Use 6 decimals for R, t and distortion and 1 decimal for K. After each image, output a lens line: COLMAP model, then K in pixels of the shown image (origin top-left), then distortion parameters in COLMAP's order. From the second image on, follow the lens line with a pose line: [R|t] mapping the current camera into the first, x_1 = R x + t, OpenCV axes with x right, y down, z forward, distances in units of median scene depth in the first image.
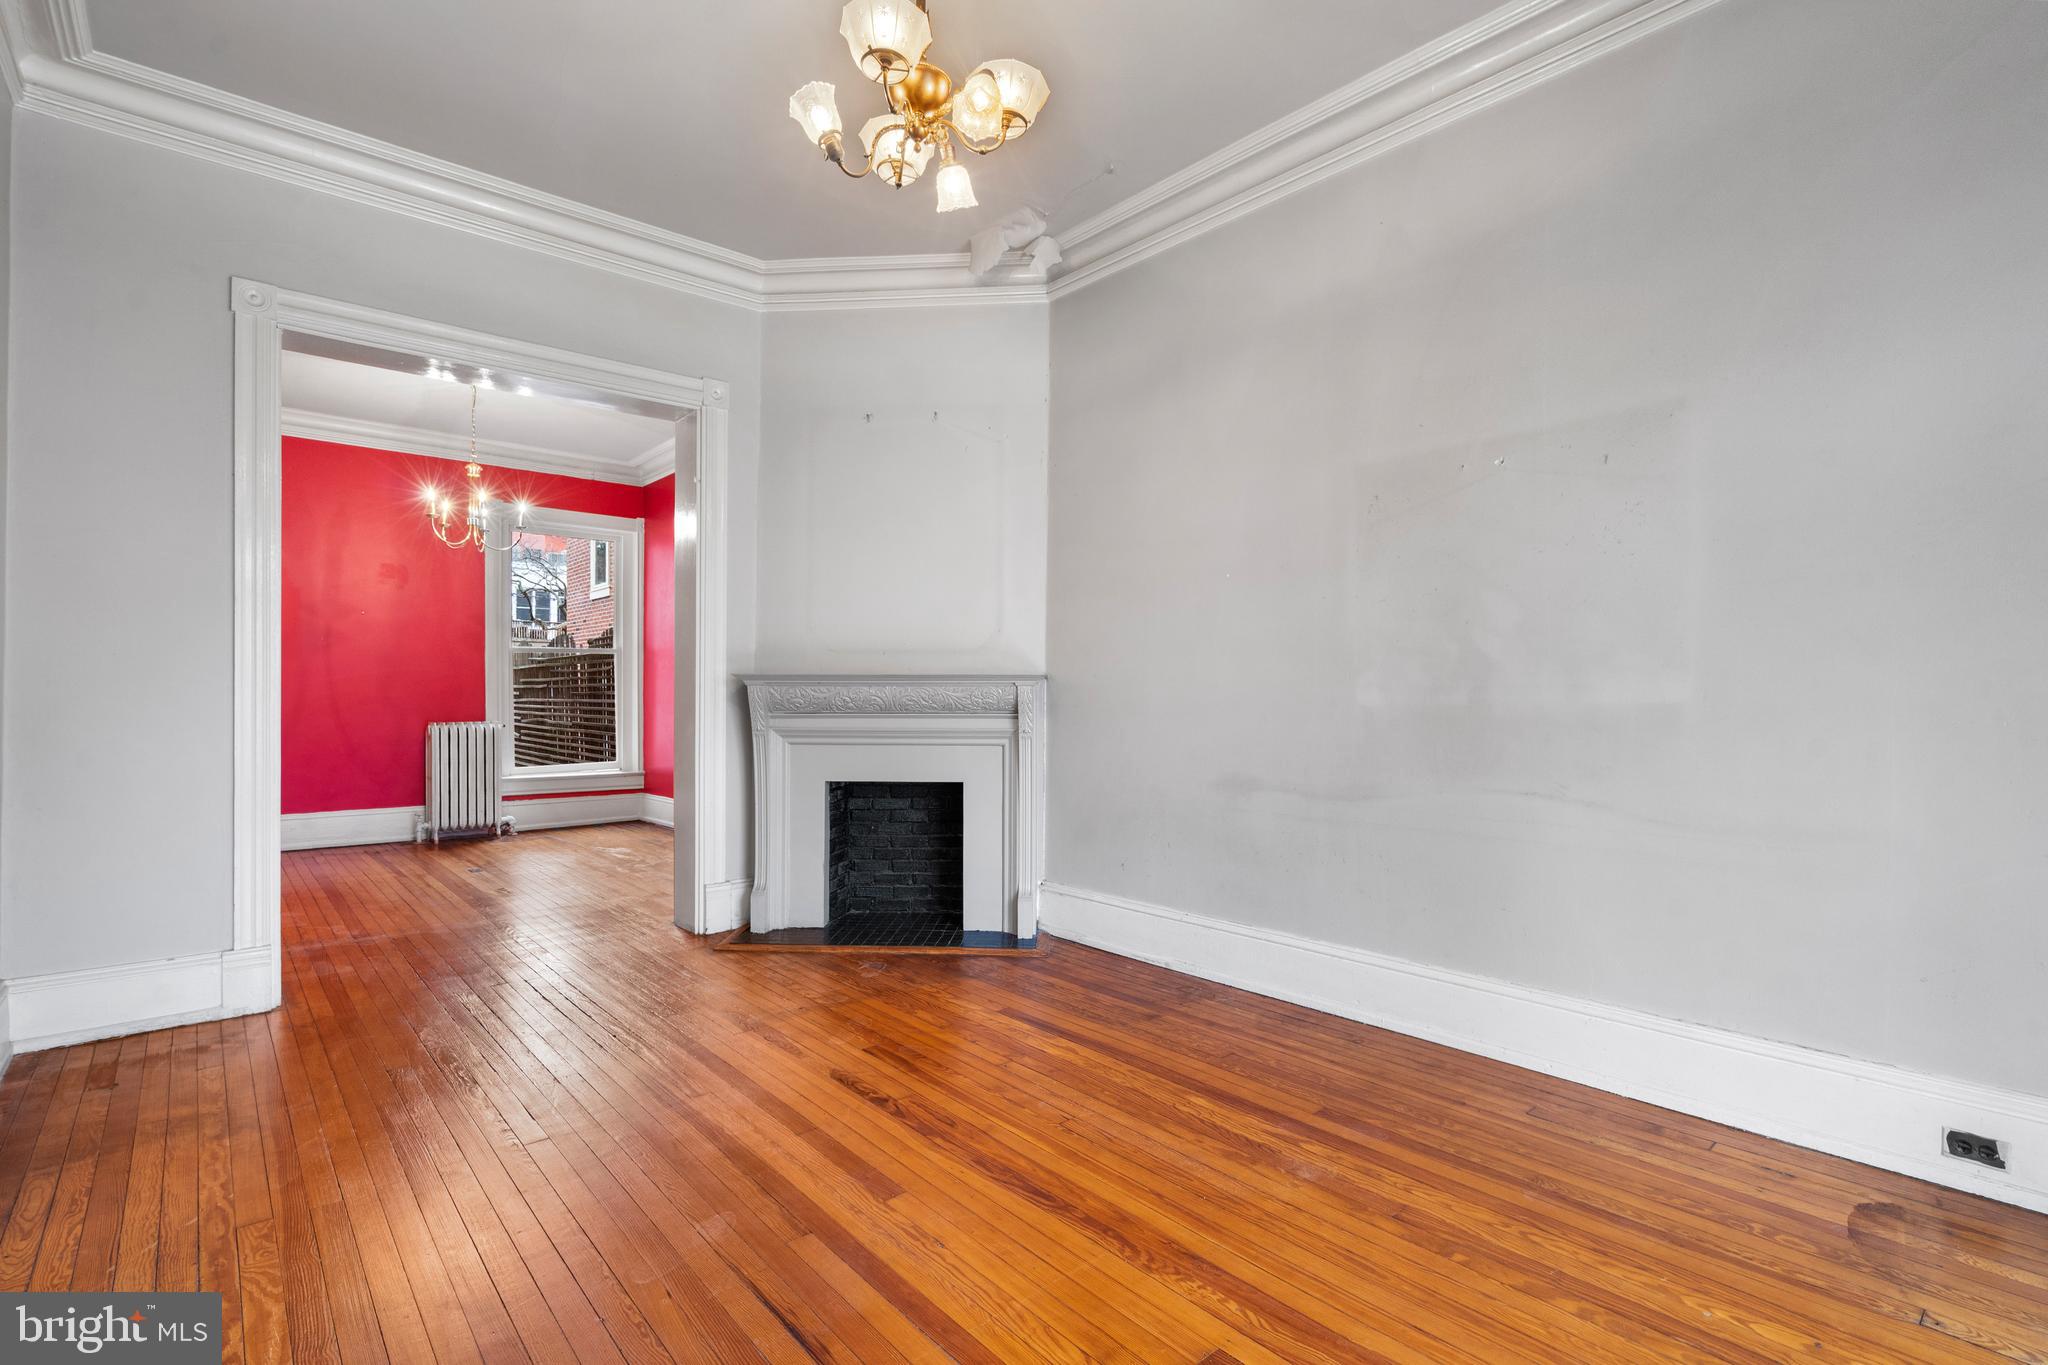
lens RADIAL K [[948.3, 0, 1011.8], [0, 948.3, 691.6], [0, 0, 1]] dist [-0.005064, -0.000260]
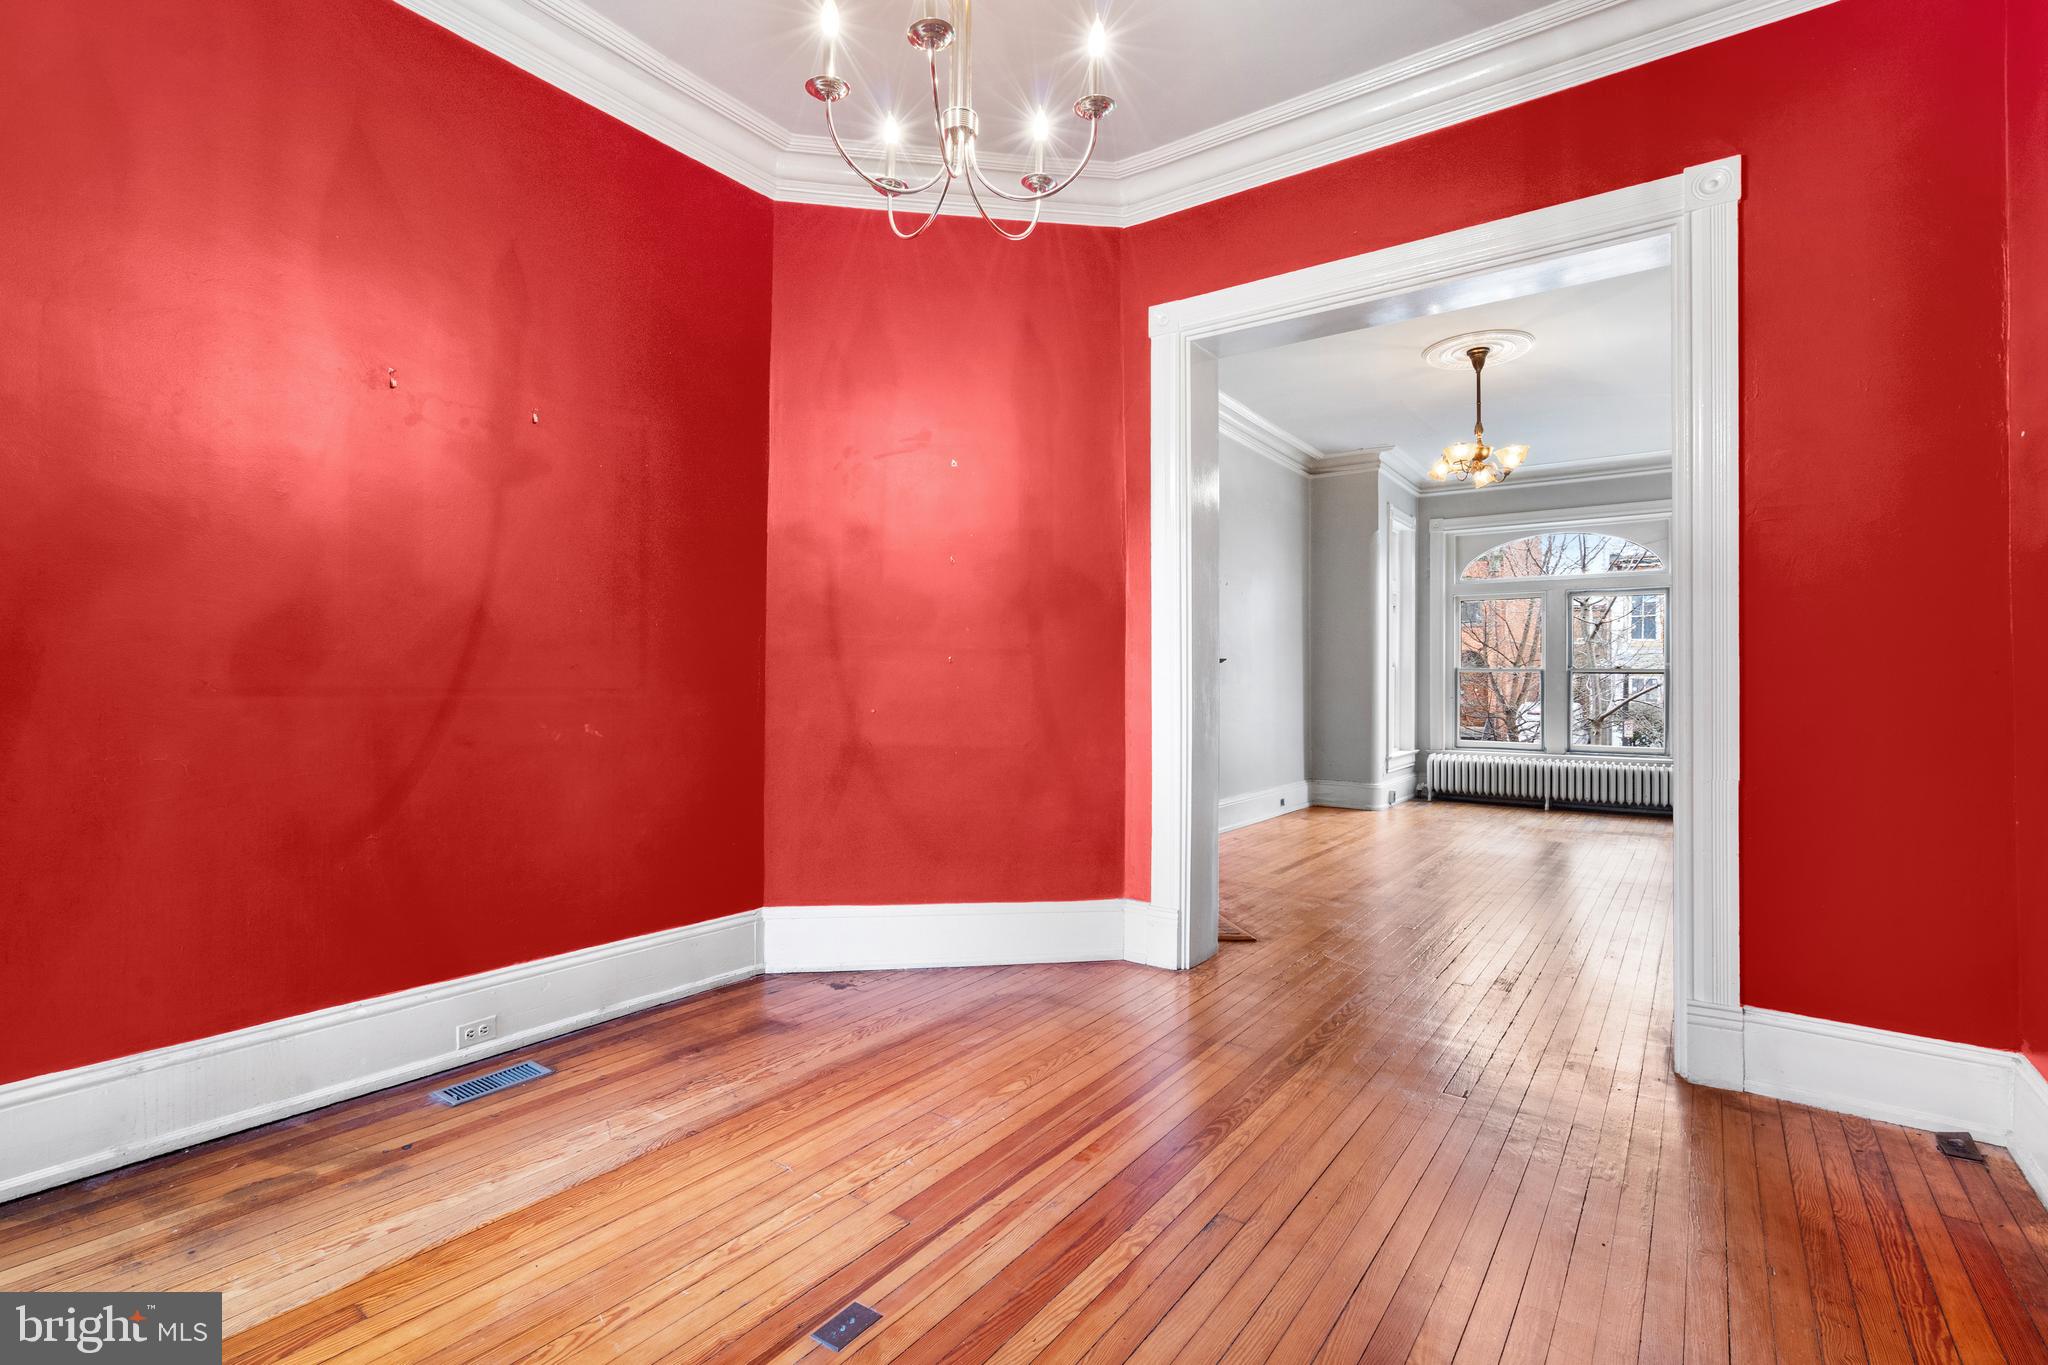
lens RADIAL K [[959.2, 0, 1008.9], [0, 959.2, 659.5], [0, 0, 1]] dist [-0.002023, -0.000128]
pose [[-0.227282, 0.015762, 0.973701, -1.154676], [-0.011939, 0.999749, -0.018971, 0.002313], [-0.973756, -0.015937, -0.227037, 1.388205]]
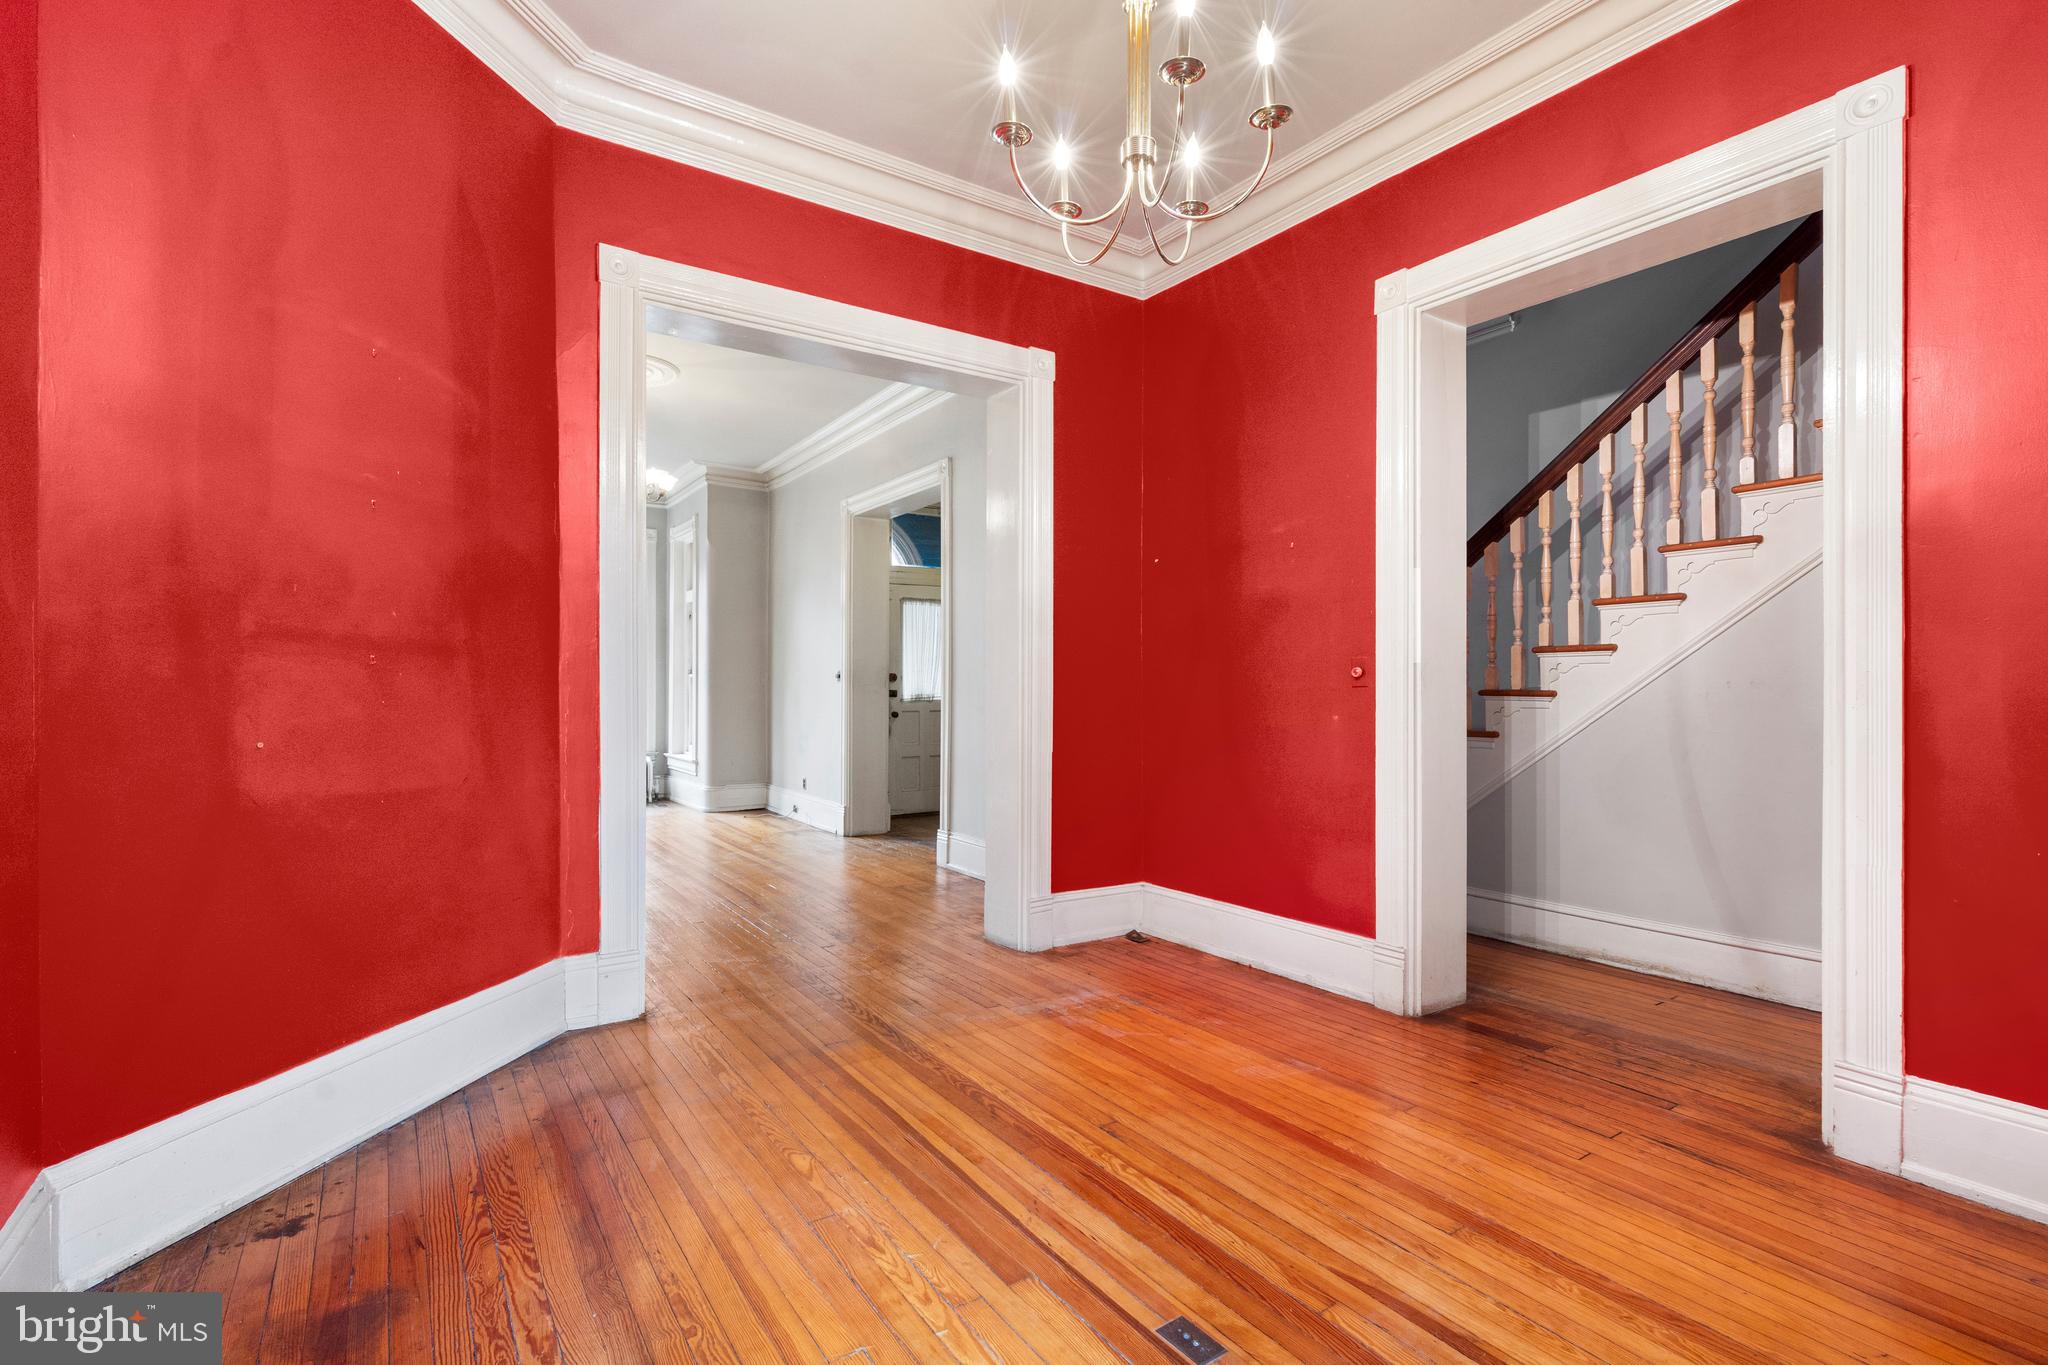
lens RADIAL K [[937.6, 0, 1018.2], [0, 937.6, 695.5], [0, 0, 1]] dist [-0.005826, -0.000246]
pose [[-0.992848, -0.006146, 0.119228, -0.744543], [-0.006104, 0.999981, 0.000718, 0.004696], [-0.119230, -0.000015, -0.992867, 1.732444]]
